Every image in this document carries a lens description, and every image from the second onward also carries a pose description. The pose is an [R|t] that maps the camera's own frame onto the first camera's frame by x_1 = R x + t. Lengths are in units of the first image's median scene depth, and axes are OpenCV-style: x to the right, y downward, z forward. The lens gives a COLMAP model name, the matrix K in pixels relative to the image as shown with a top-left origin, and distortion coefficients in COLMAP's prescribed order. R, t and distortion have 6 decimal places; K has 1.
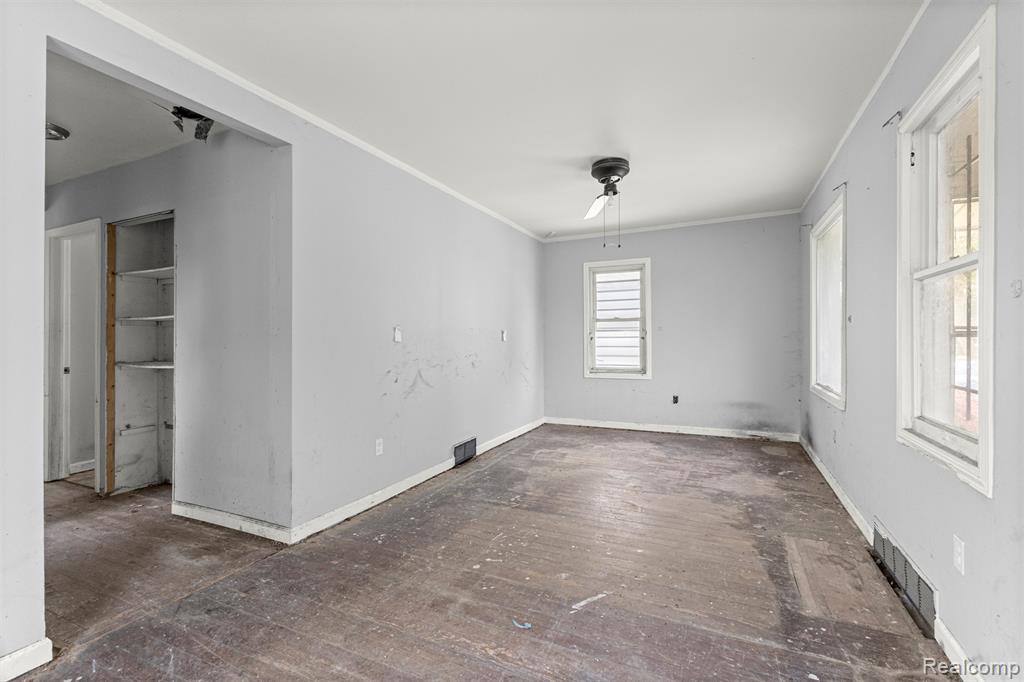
lens RADIAL K [[441.7, 0, 511.6], [0, 441.7, 336.0], [0, 0, 1]] dist [0.007036, -0.000823]
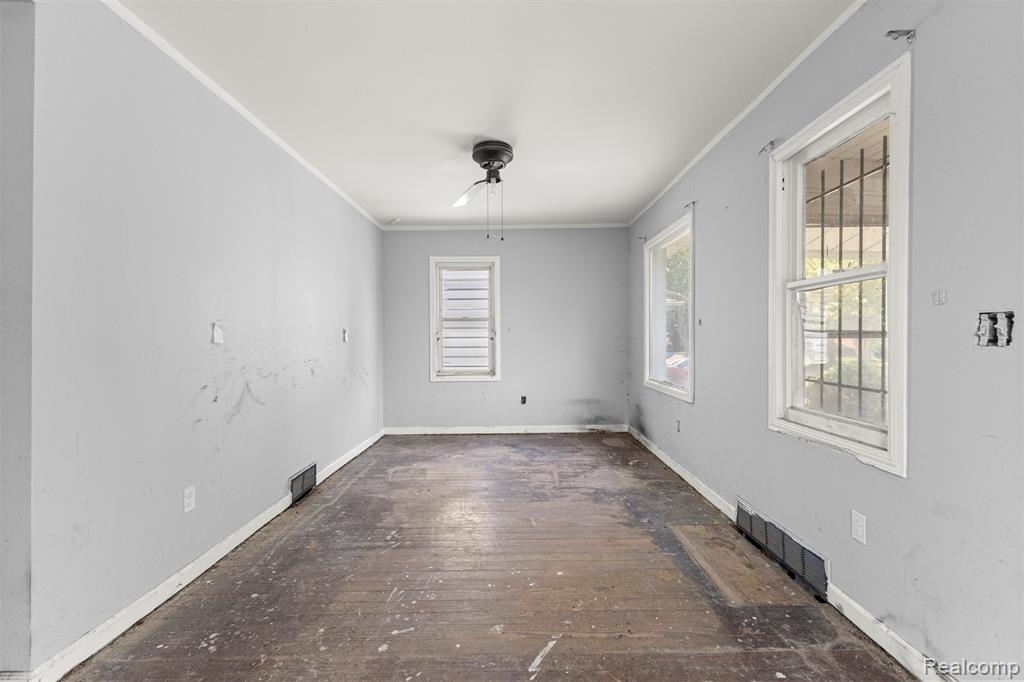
lens RADIAL K [[441.7, 0, 512.7], [0, 441.7, 338.1], [0, 0, 1]] dist [0.007036, -0.000823]
pose [[0.900816, 0.002488, 0.434195, -0.142723], [-0.003797, 0.999990, 0.002148, 0.000709], [-0.434185, -0.003584, 0.900817, 0.166128]]
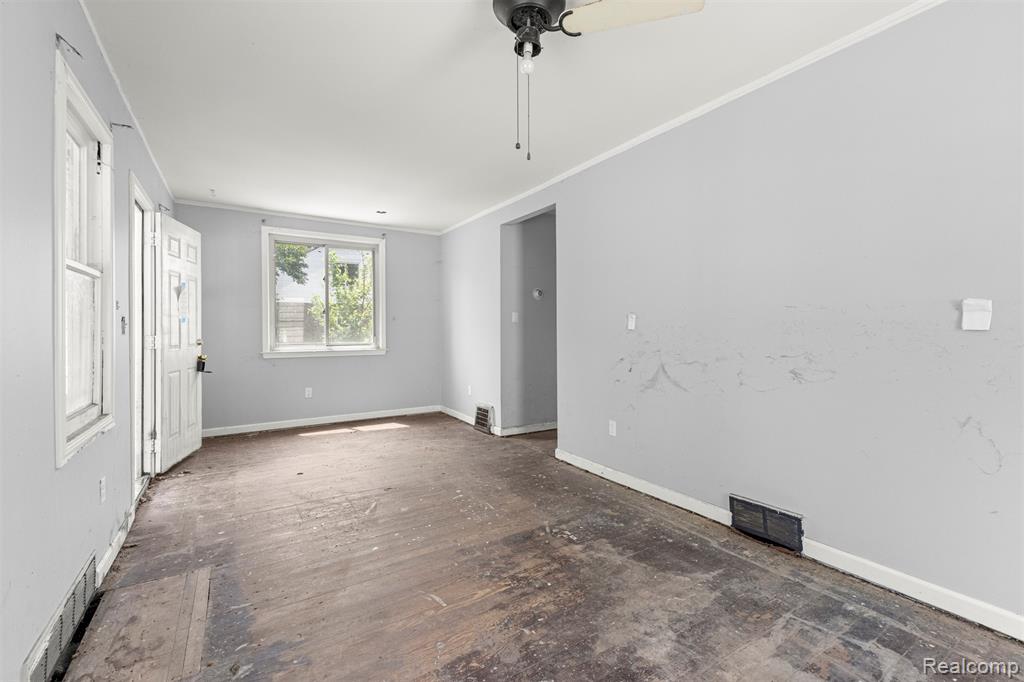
lens RADIAL K [[441.7, 0, 514.4], [0, 441.7, 331.7], [0, 0, 1]] dist [0.007036, -0.000823]
pose [[-0.524454, 0.015057, -0.851306, 0.695789], [0.013133, 0.999868, 0.009594, 0.004867], [0.851338, -0.006149, -0.524582, 1.300730]]
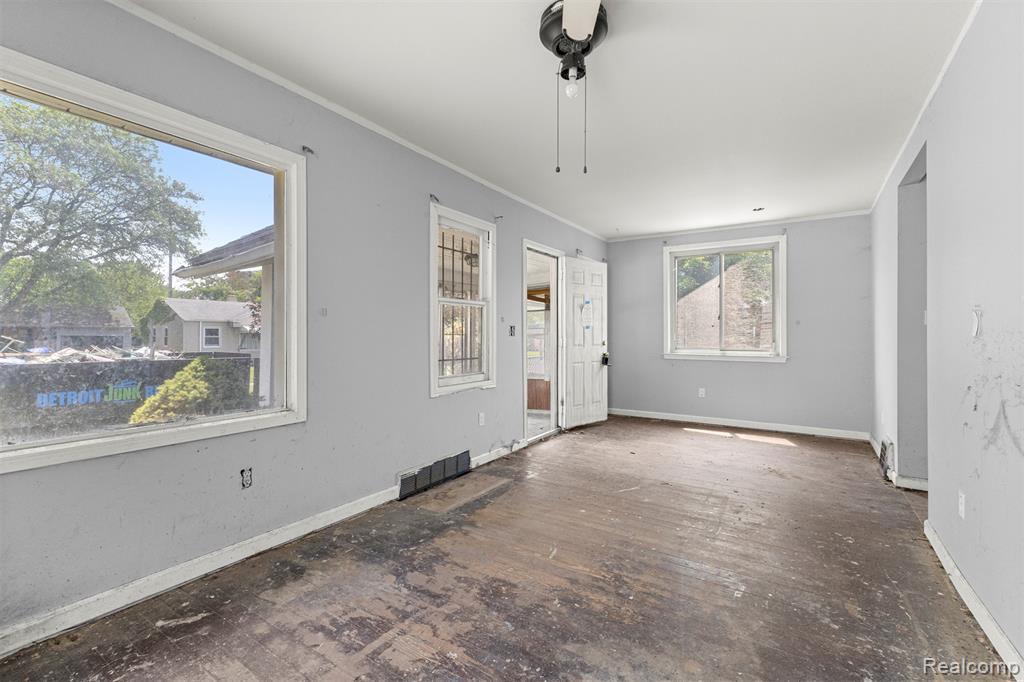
lens RADIAL K [[441.7, 0, 520.5], [0, 441.7, 336.1], [0, 0, 1]] dist [0.007036, -0.000823]
pose [[-0.993838, 0.004437, 0.110750, 0.236941], [0.003958, 0.999982, -0.004539, 0.014544], [-0.110768, -0.004073, -0.993838, 1.619651]]
